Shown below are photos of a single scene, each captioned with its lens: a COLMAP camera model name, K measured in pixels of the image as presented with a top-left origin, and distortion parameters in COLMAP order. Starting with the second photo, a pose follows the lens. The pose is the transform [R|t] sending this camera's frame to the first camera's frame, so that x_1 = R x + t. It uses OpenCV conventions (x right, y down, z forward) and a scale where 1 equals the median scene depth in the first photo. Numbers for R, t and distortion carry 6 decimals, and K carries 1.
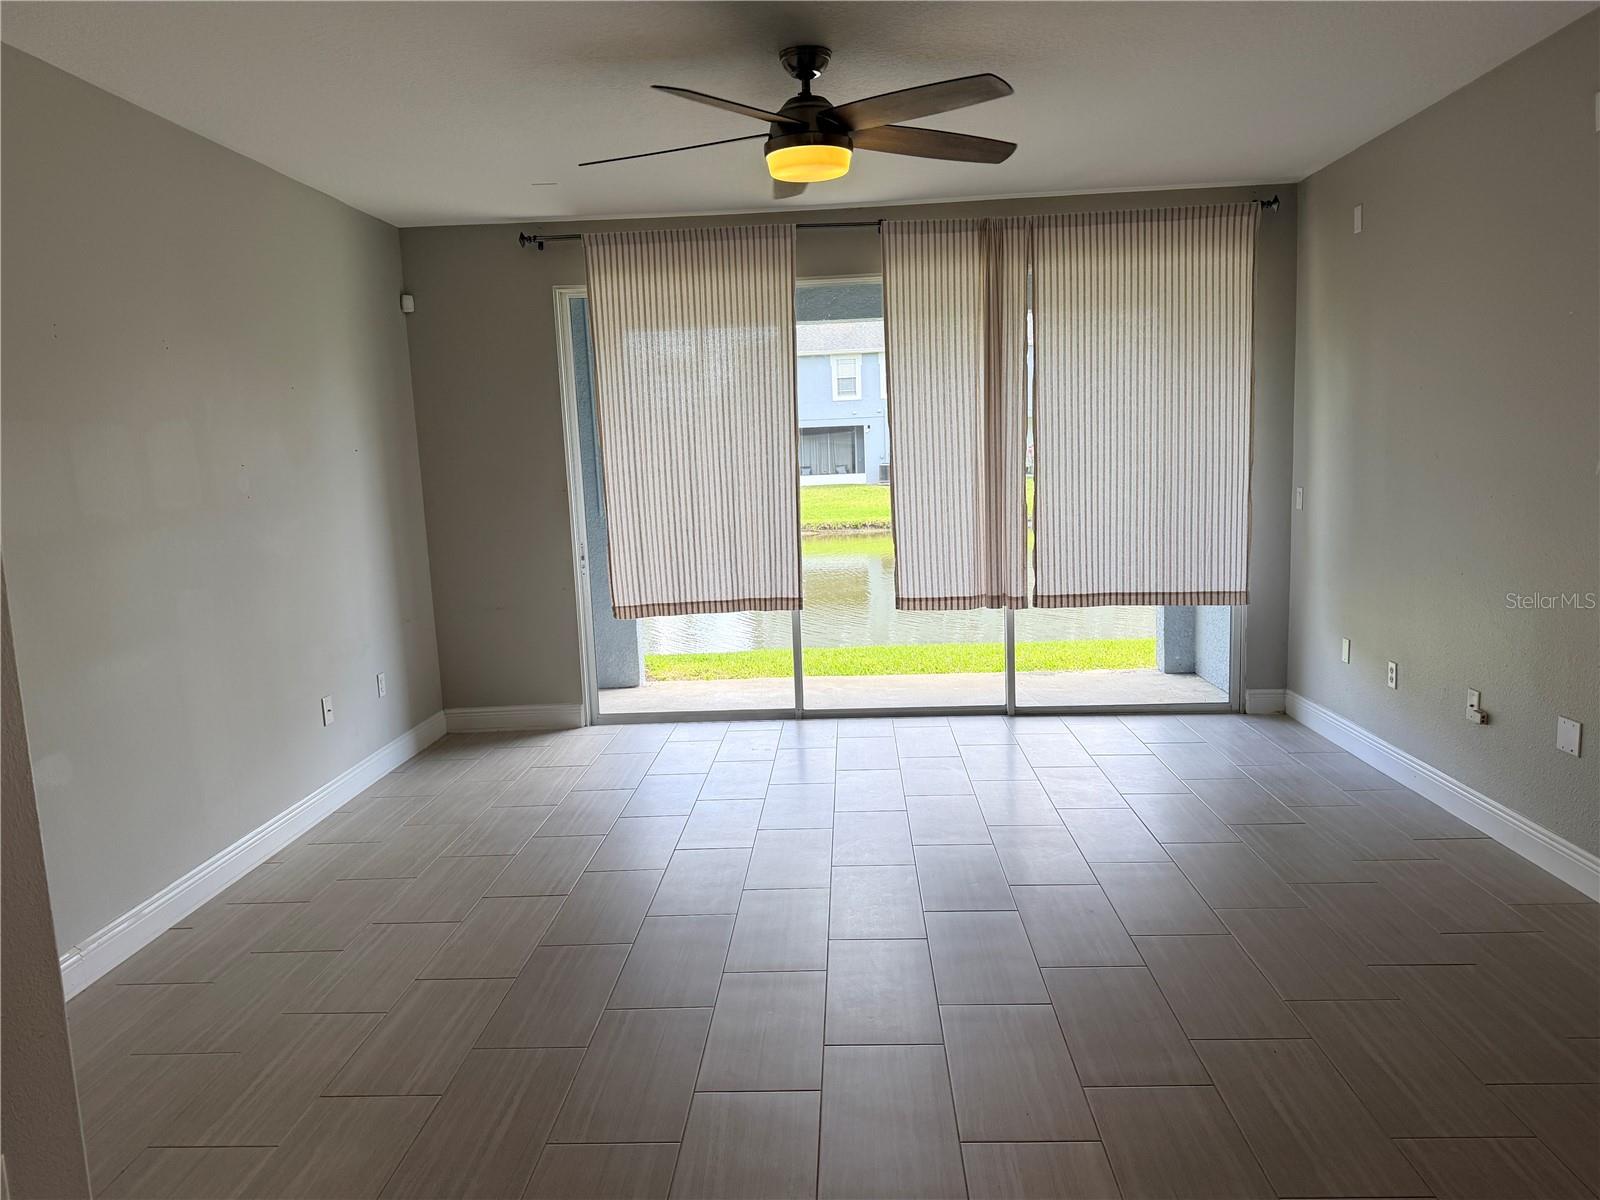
lens RADIAL K [[1121.3, 0, 818.5], [0, 1121.3, 611.1], [0, 0, 1]] dist [0.067551, -0.081546]
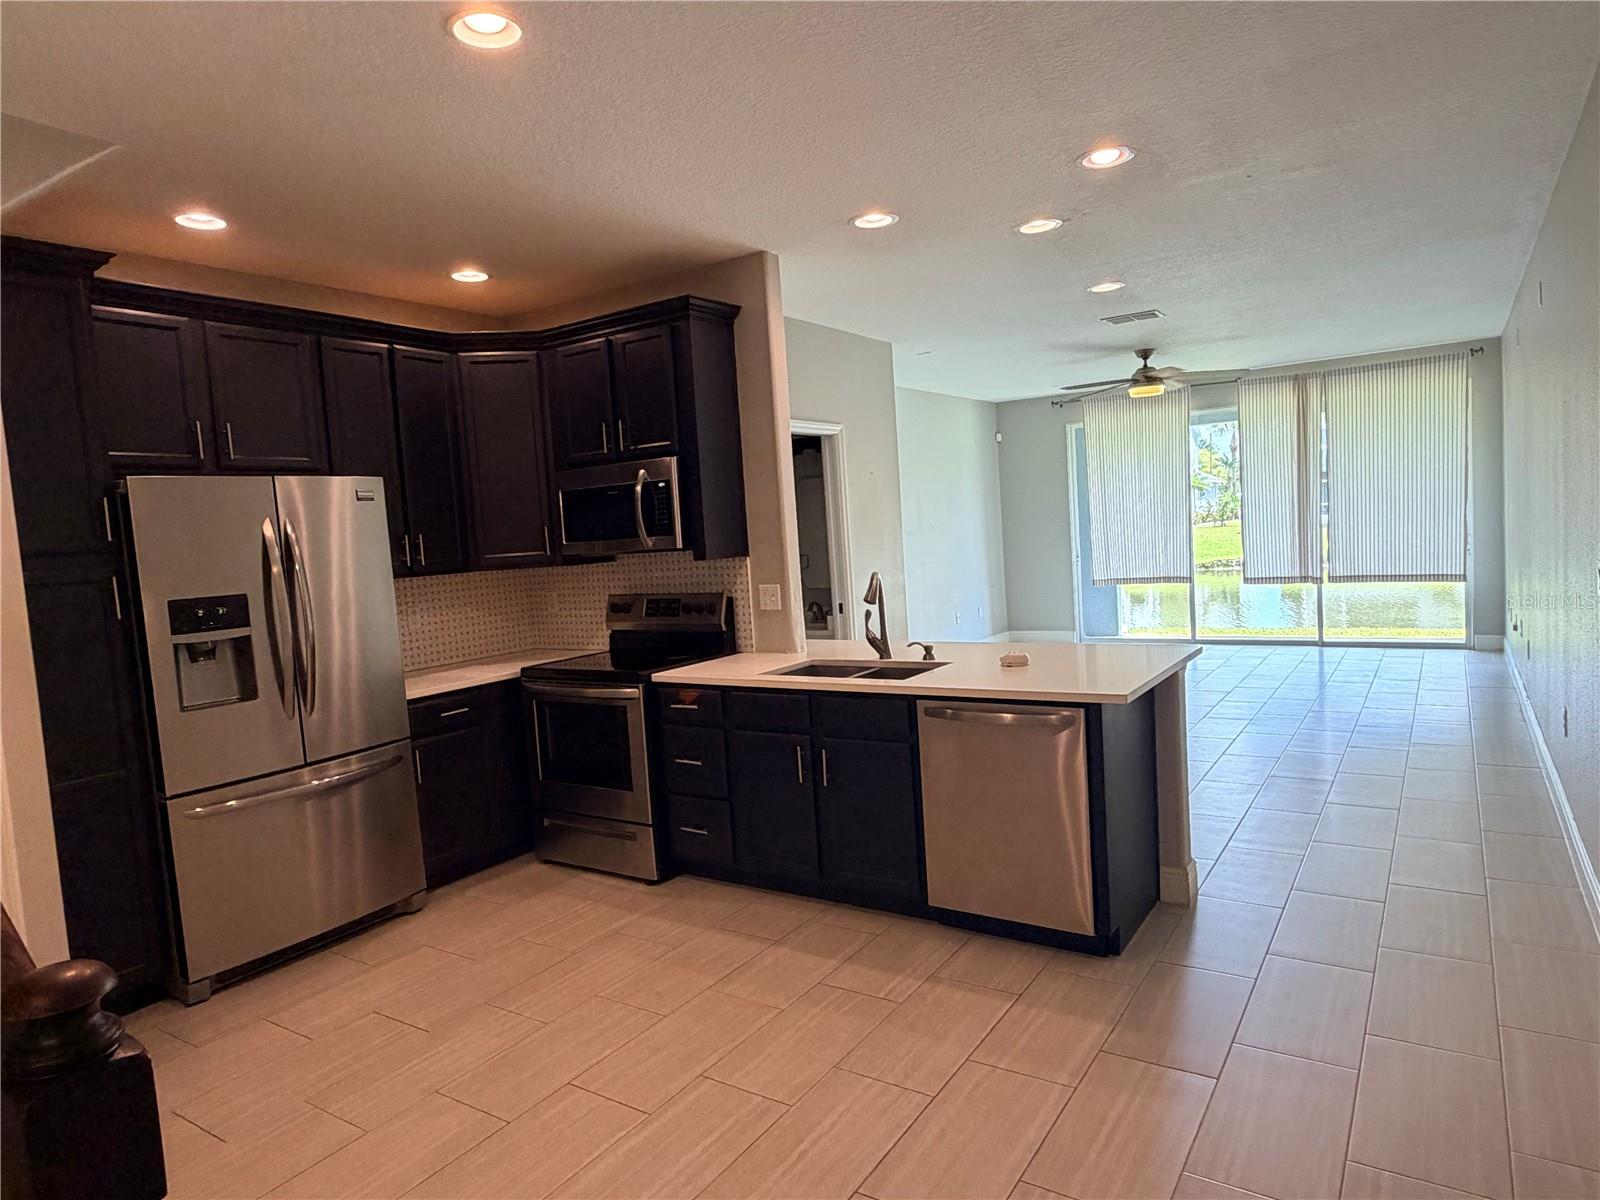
lens RADIAL K [[977.6, 0, 795.5], [0, 977.6, 598.5], [0, 0, 1]] dist [-0.007657, 0.009337]
pose [[0.849253, 0.020546, -0.527586, 0.291684], [-0.041577, 0.998742, -0.028032, 0.099512], [0.526346, 0.045741, 0.849039, -0.755630]]
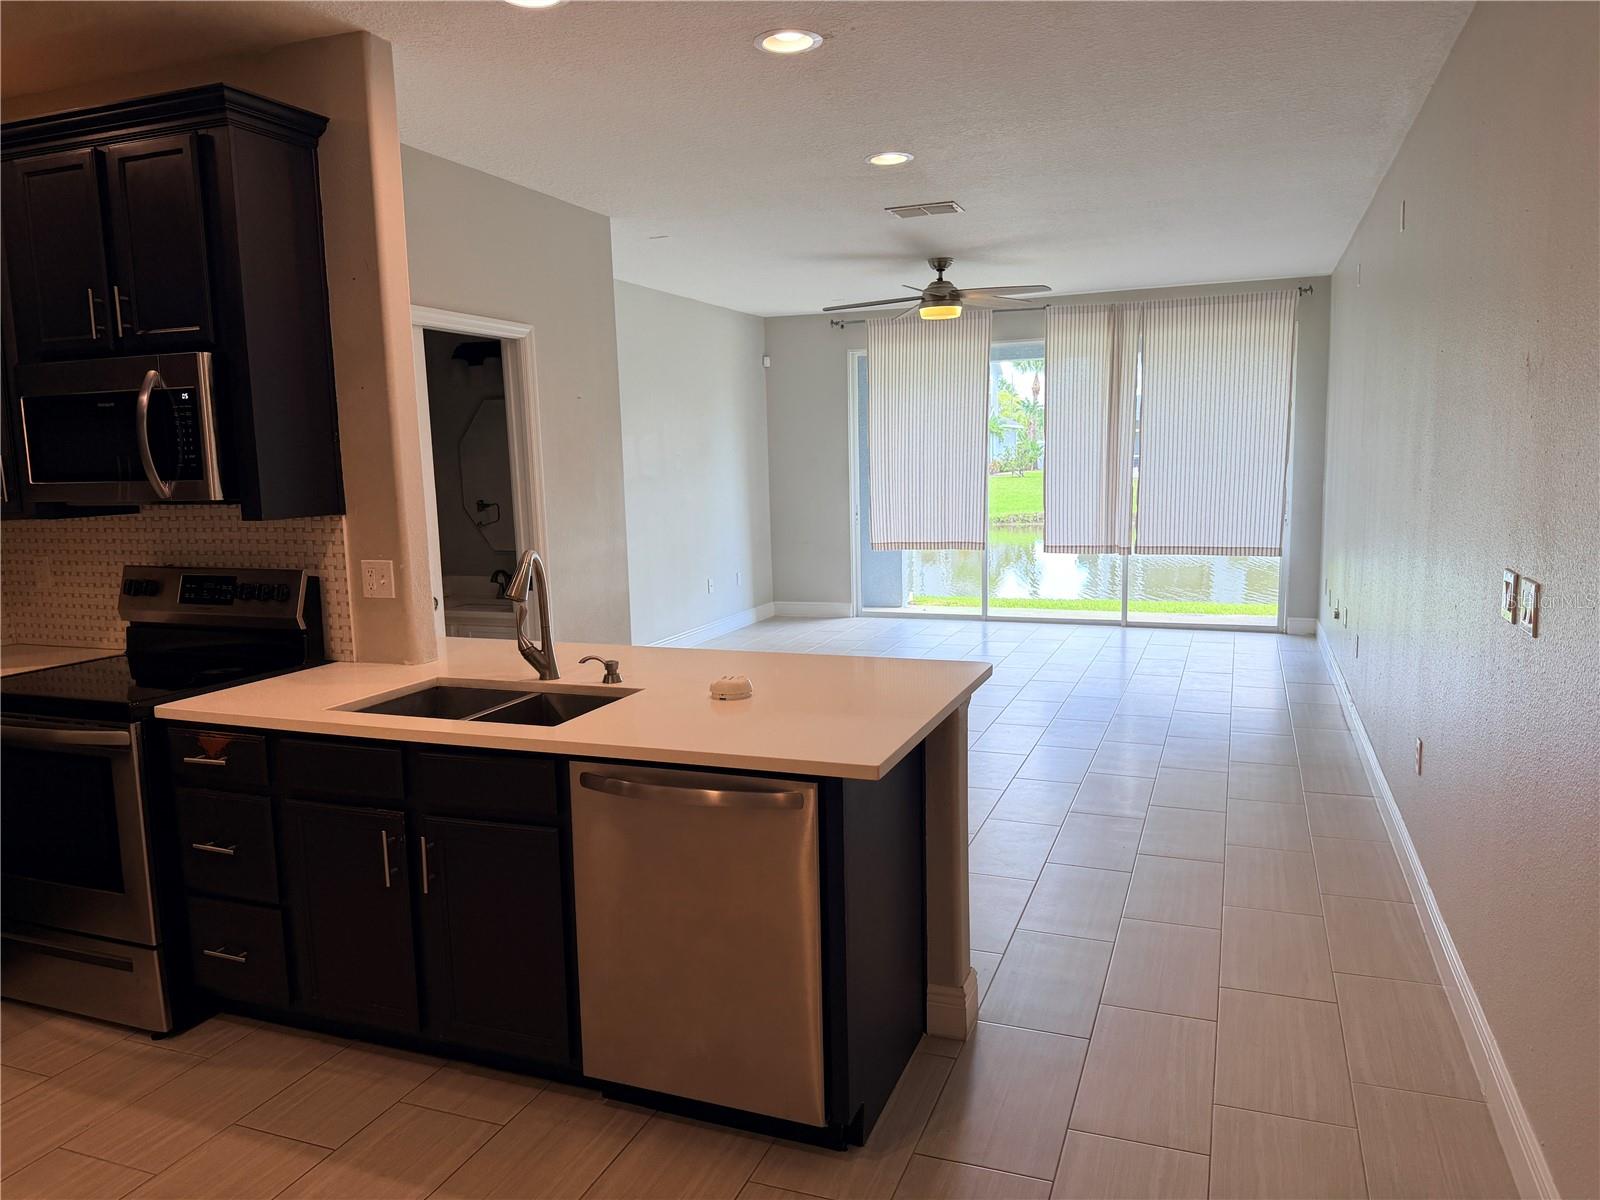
lens RADIAL K [[1121.3, 0, 800.6], [0, 1121.3, 603.6], [0, 0, 1]] dist [0.067551, -0.081546]
pose [[0.943638, 0.059763, -0.325538, 0.265418], [-0.058917, 0.998185, 0.012466, 0.071205], [0.325692, 0.007416, 0.945447, -0.597756]]
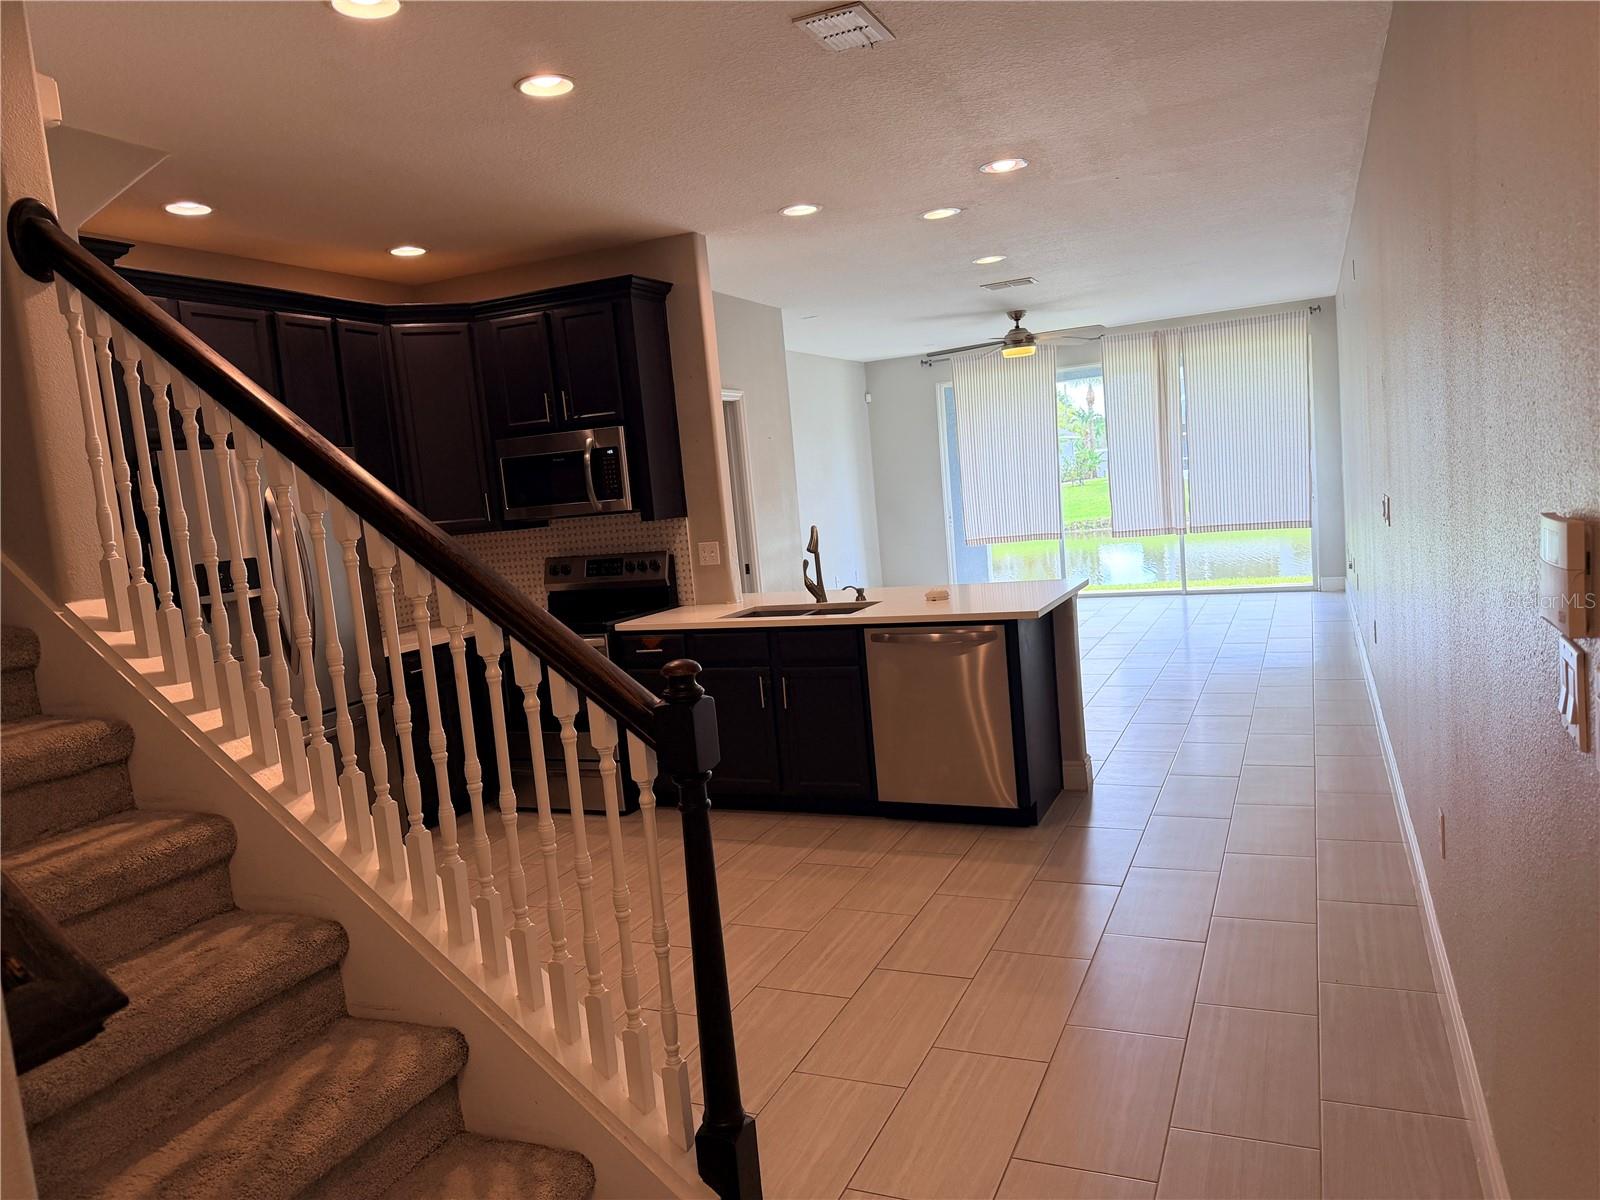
lens RADIAL K [[1121.3, 0, 786.8], [0, 1121.3, 607.4], [0, 0, 1]] dist [0.067551, -0.081546]
pose [[0.921108, -0.003395, -0.389292, 0.305434], [0.000562, 0.999973, -0.007393, 0.130769], [0.389307, 0.006591, 0.921085, -0.969697]]
